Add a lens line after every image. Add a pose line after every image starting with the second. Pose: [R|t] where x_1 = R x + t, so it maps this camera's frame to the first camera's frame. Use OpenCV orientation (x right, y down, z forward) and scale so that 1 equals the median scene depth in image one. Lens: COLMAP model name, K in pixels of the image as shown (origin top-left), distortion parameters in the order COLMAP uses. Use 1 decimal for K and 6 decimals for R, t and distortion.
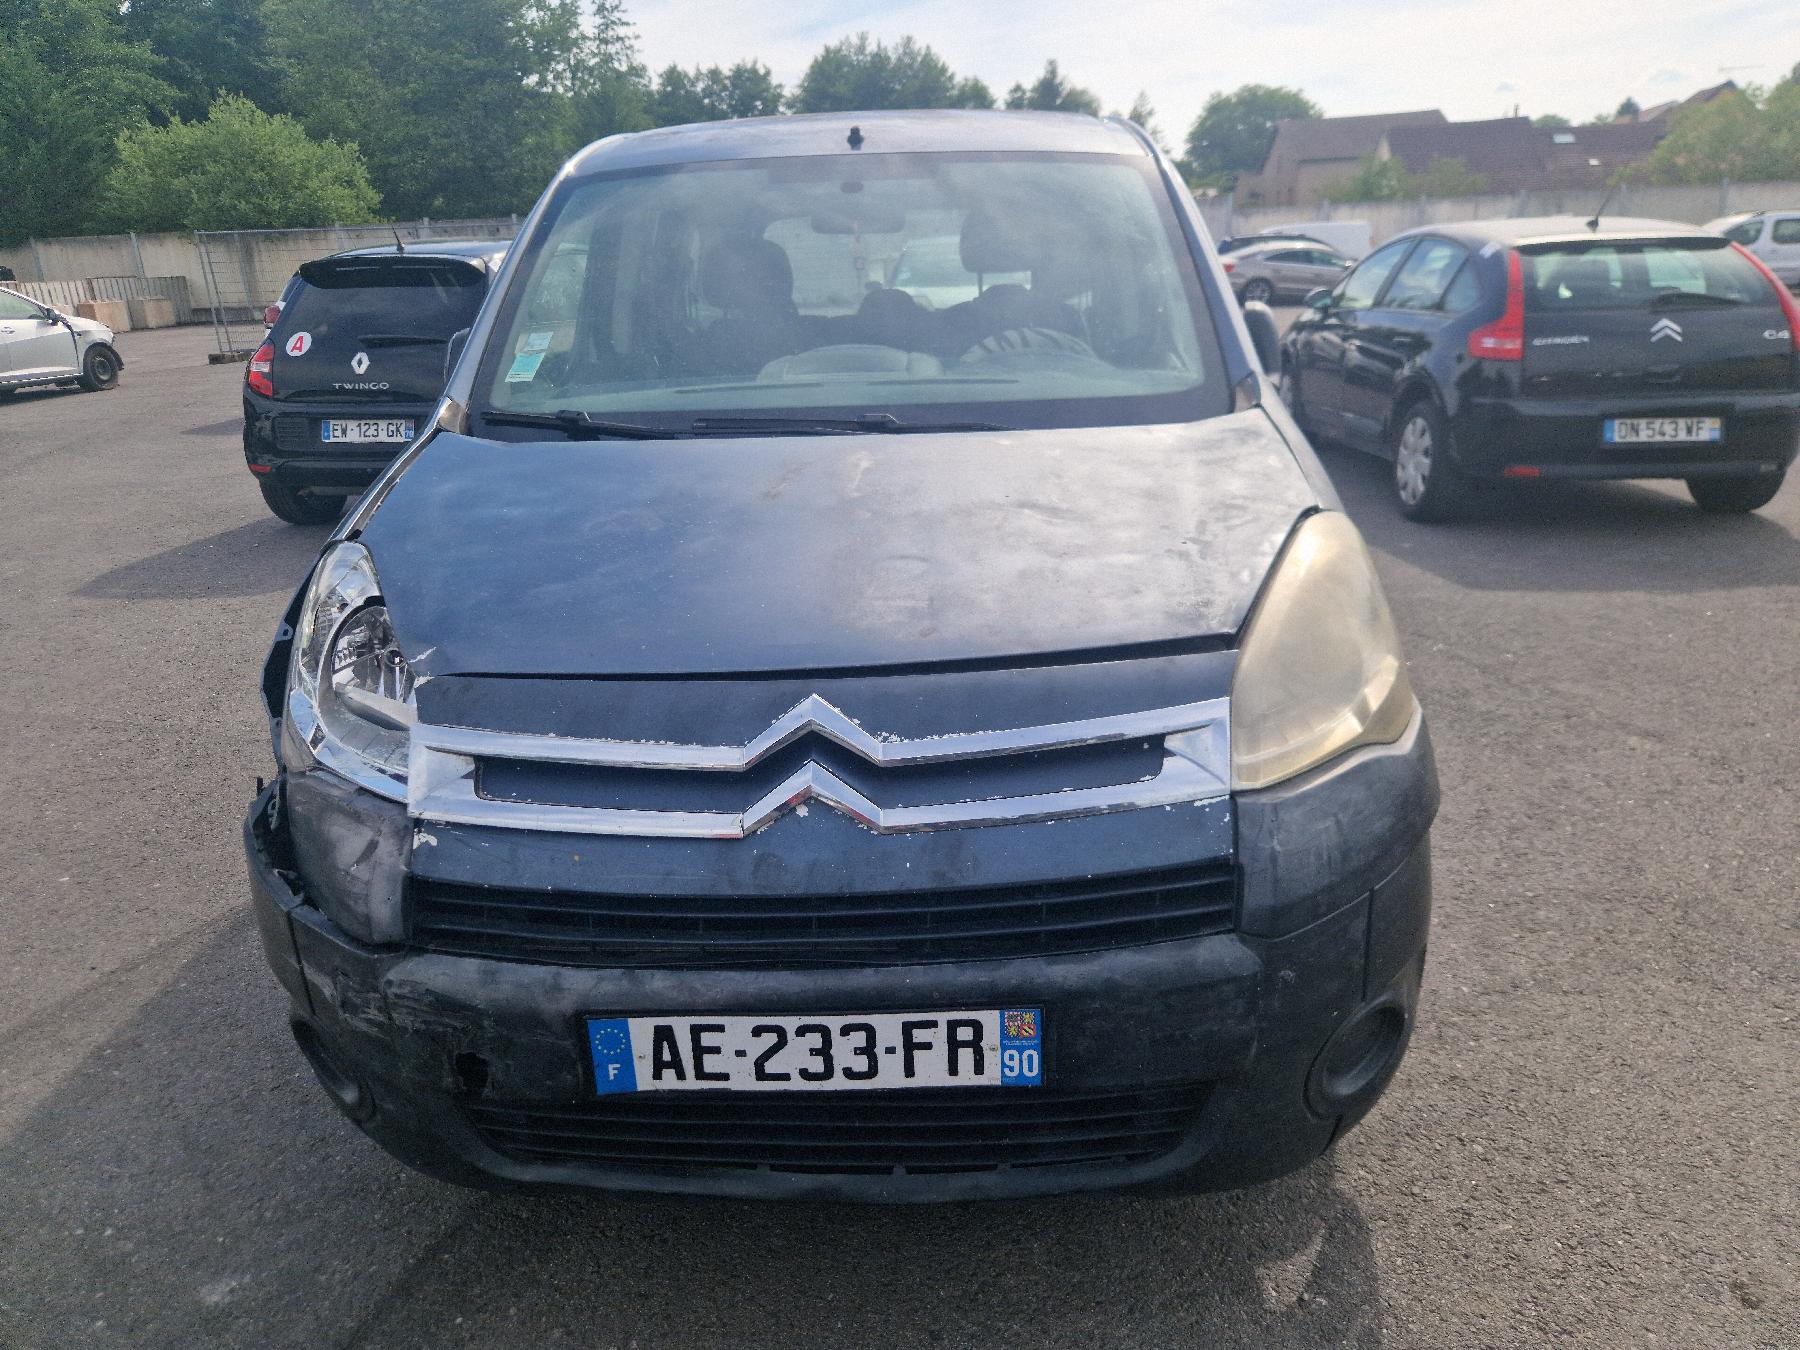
lens RADIAL K [[1226.2, 0, 897.9], [0, 1226.2, 672.9], [0, 0, 1]] dist [0.038001, -0.028669]
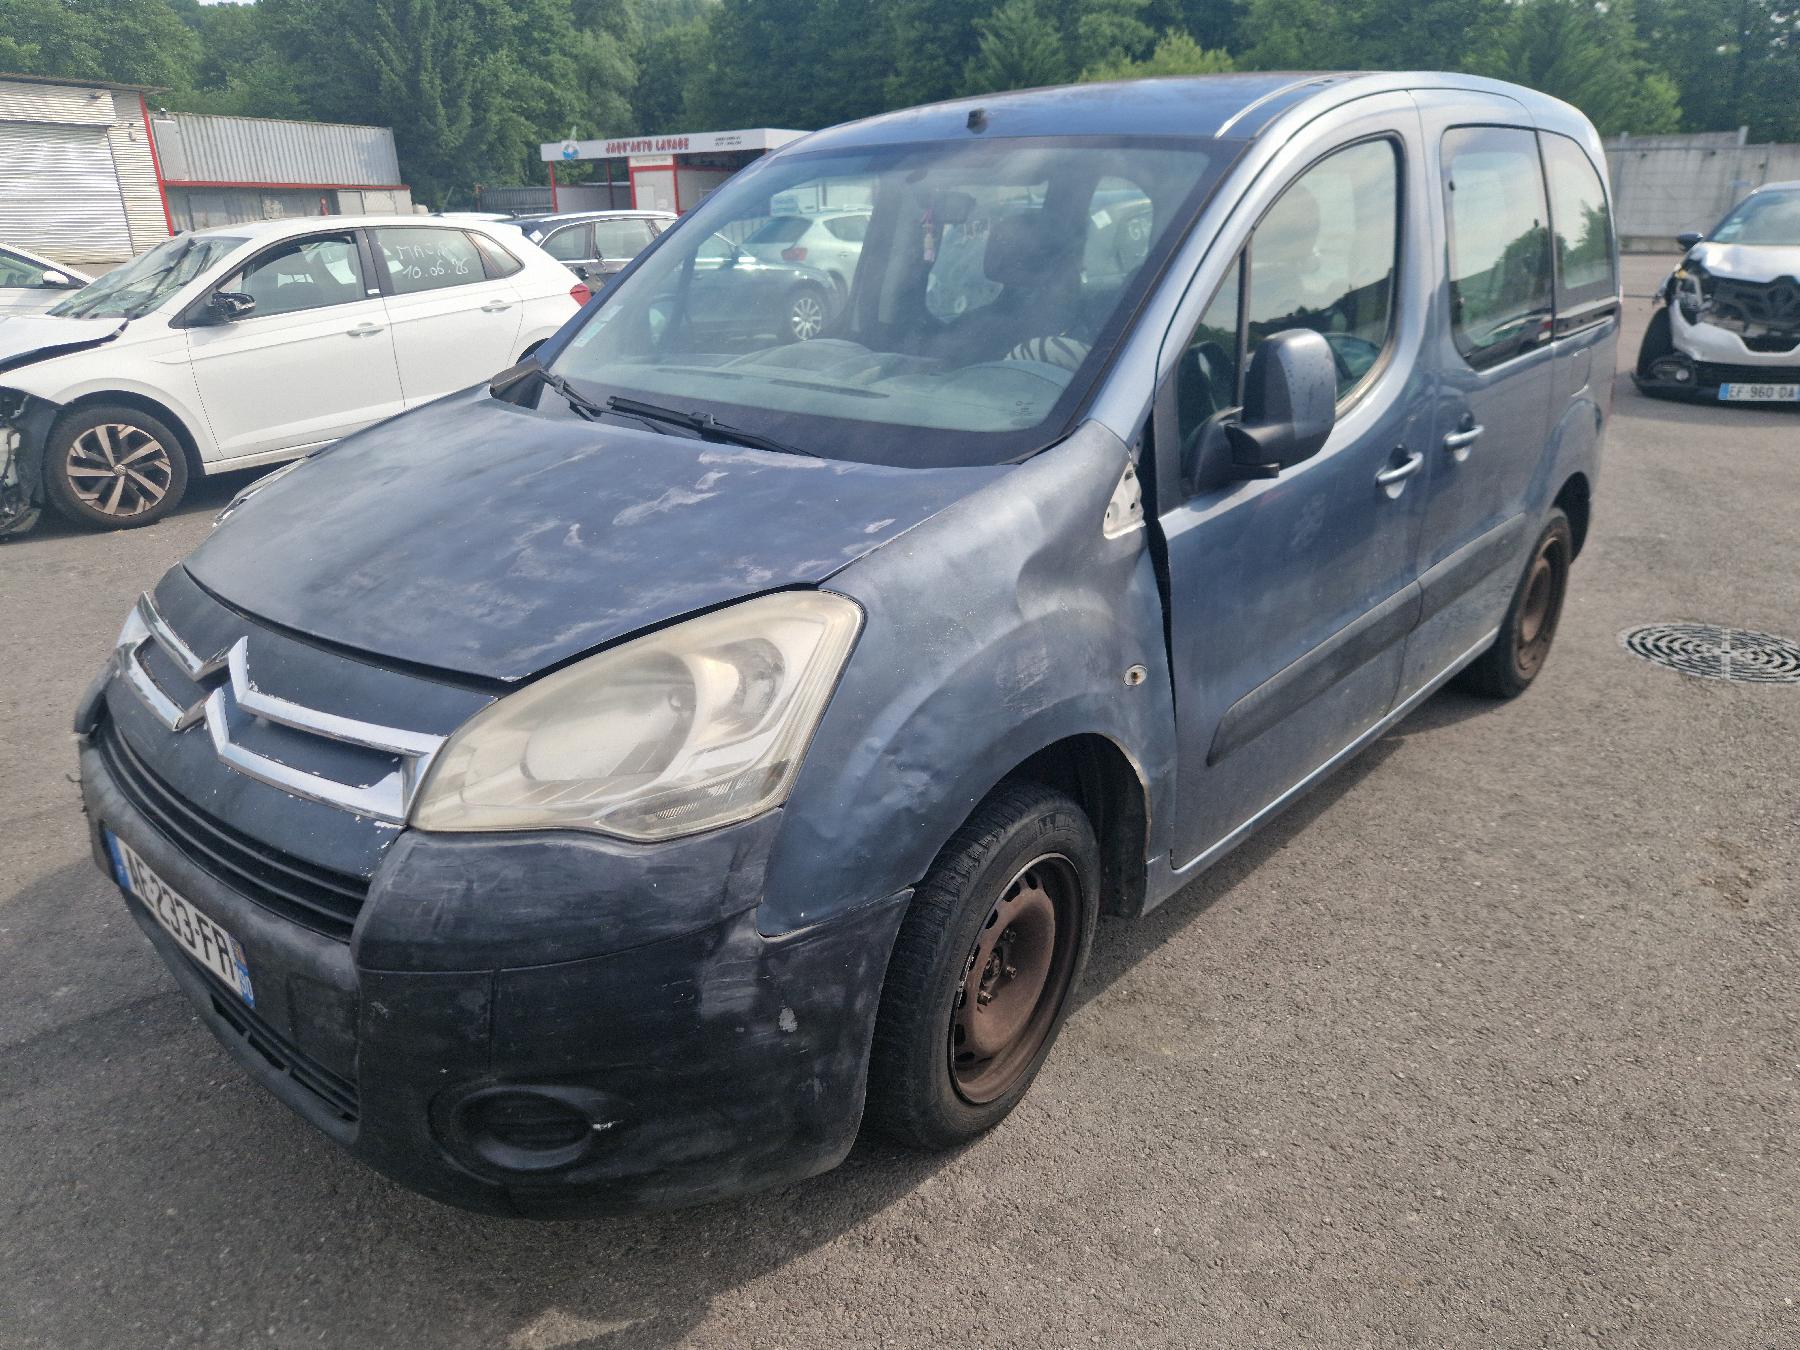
lens RADIAL K [[1226.2, 0, 885.5], [0, 1226.2, 675.1], [0, 0, 1]] dist [0.038001, -0.028669]
pose [[0.758475, 0.253905, -0.600207, 1.117854], [-0.221719, 0.966579, 0.128707, -0.237381], [0.612827, 0.035457, 0.789422, 0.406681]]
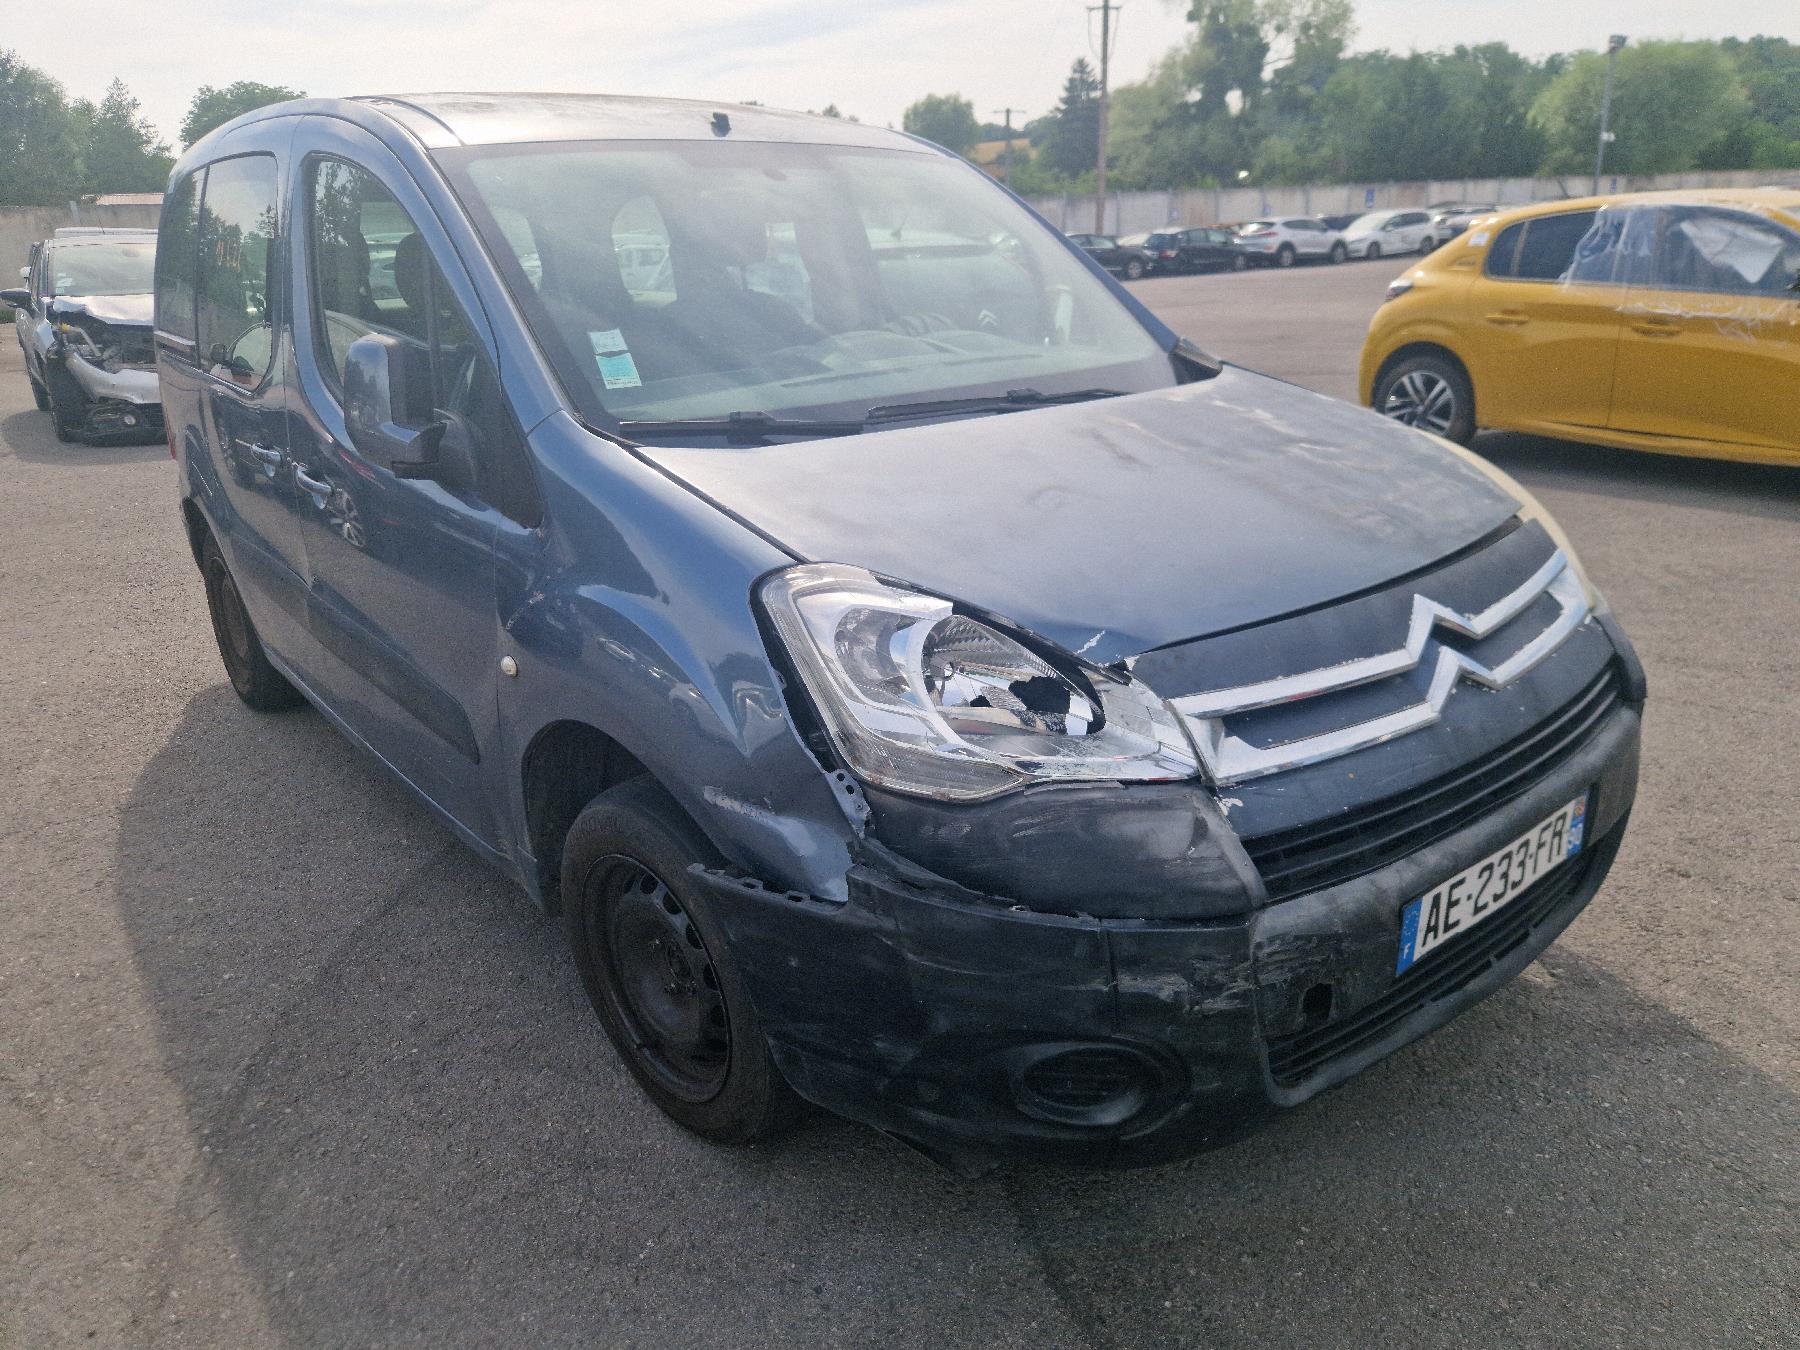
lens RADIAL K [[1226.2, 0, 896.1], [0, 1226.2, 668.0], [0, 0, 1]] dist [0.038001, -0.028669]
pose [[0.762450, -0.203283, 0.614285, -1.167130], [0.210120, 0.975702, 0.062085, -0.091920], [-0.611980, 0.081737, 0.786638, 0.357544]]
